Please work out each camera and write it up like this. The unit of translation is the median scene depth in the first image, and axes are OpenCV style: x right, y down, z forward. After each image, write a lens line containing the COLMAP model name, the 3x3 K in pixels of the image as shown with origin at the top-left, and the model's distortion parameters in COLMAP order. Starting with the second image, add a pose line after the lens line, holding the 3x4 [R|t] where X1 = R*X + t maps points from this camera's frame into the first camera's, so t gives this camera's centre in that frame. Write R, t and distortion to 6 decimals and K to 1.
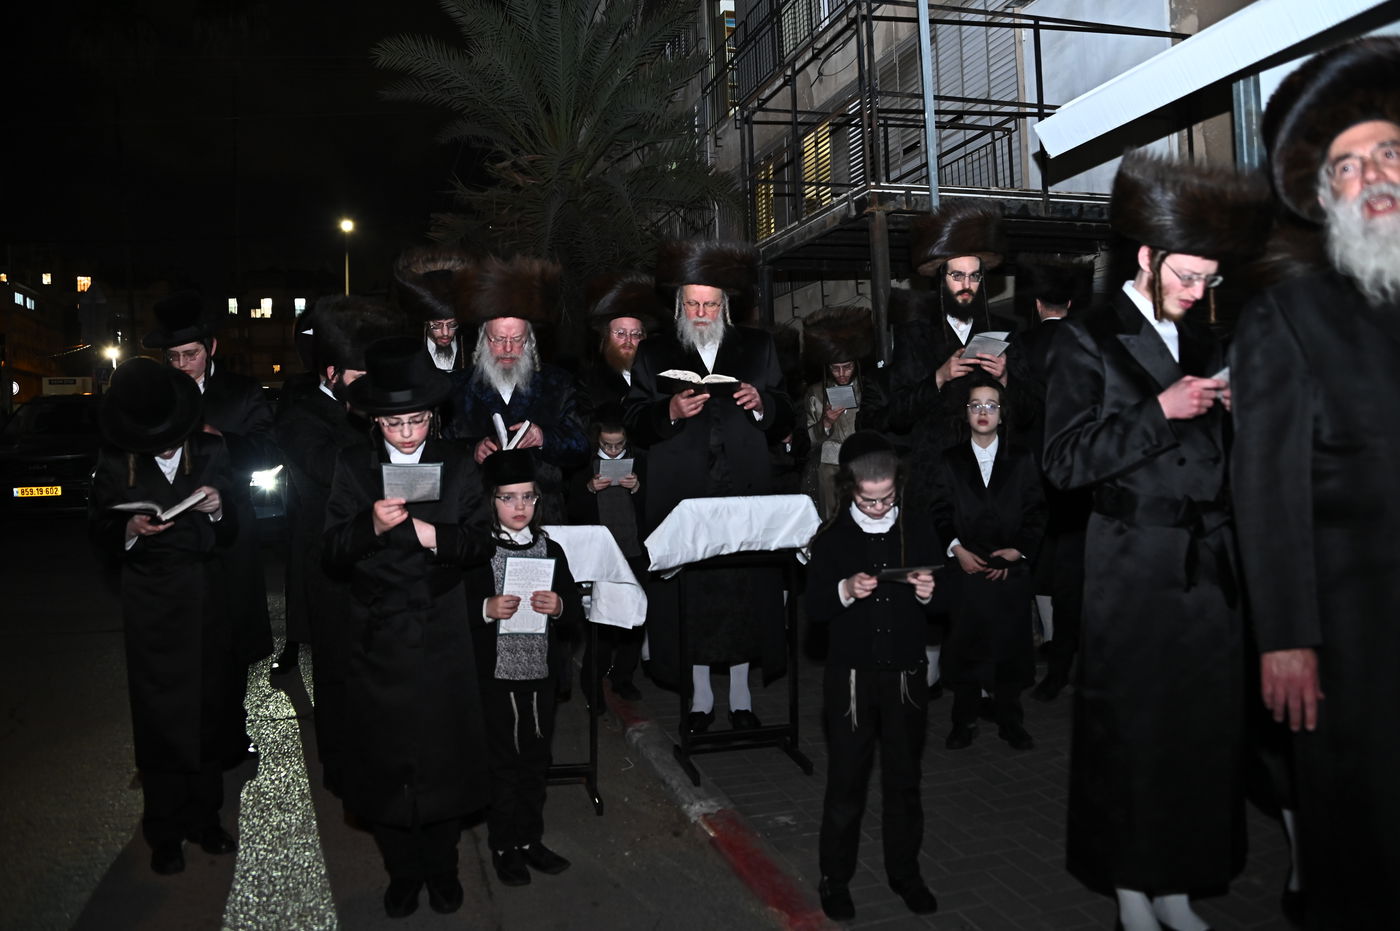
lens RADIAL K [[1045.8, 0, 698.8], [0, 1045.8, 493.4], [0, 0, 1]] dist [-0.119096, 0.008661]
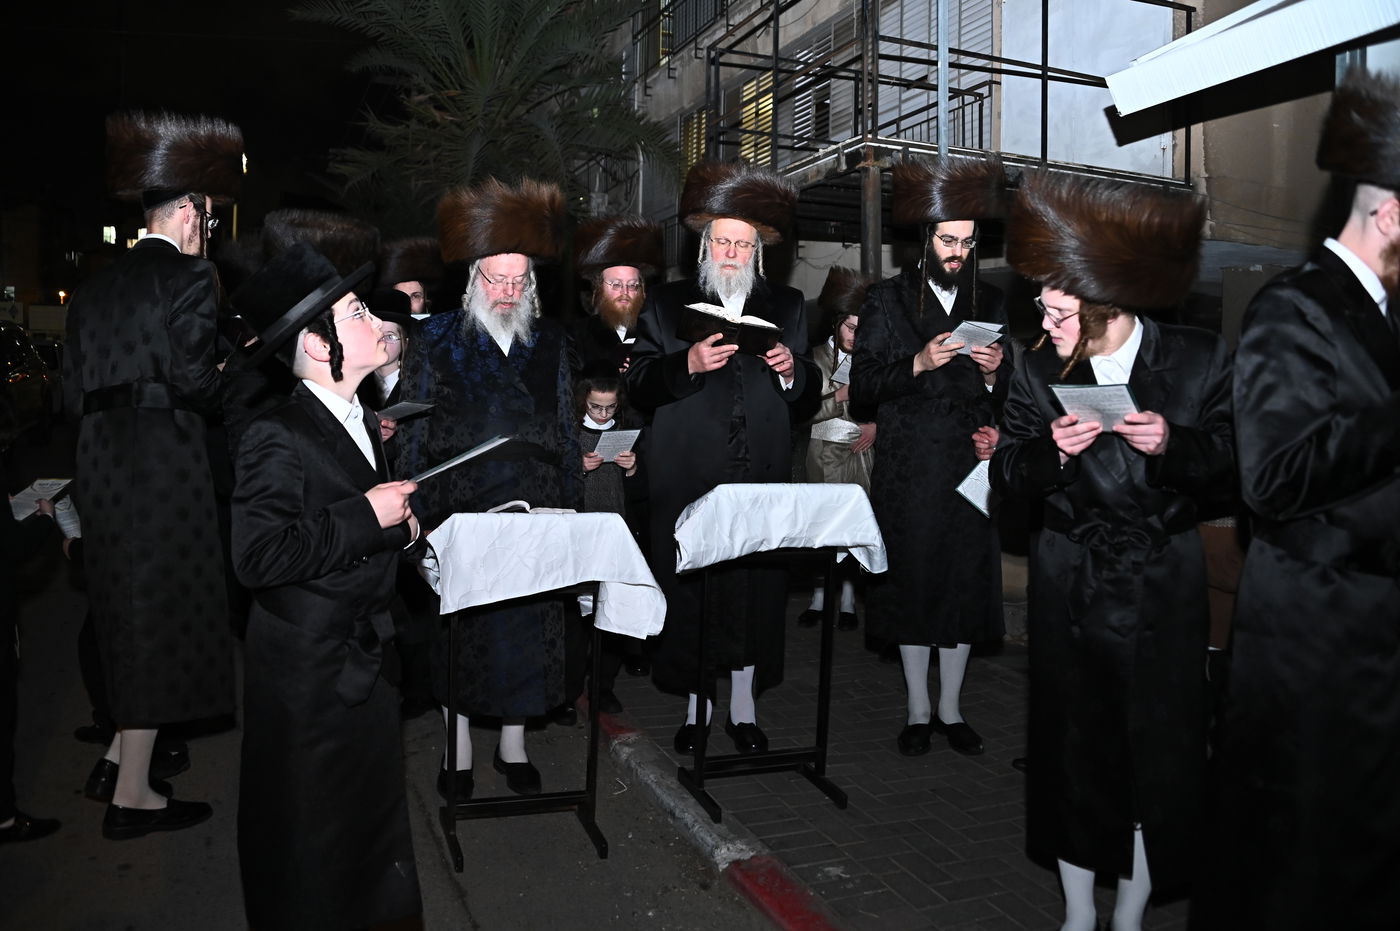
lens RADIAL K [[1045.8, 0, 698.8], [0, 1045.8, 493.4], [0, 0, 1]] dist [-0.119096, 0.008661]
pose [[0.993246, 0.041637, 0.108303, -0.065881], [-0.045689, 0.998335, 0.035207, -0.008575], [-0.106657, -0.039917, 0.993494, 0.094744]]
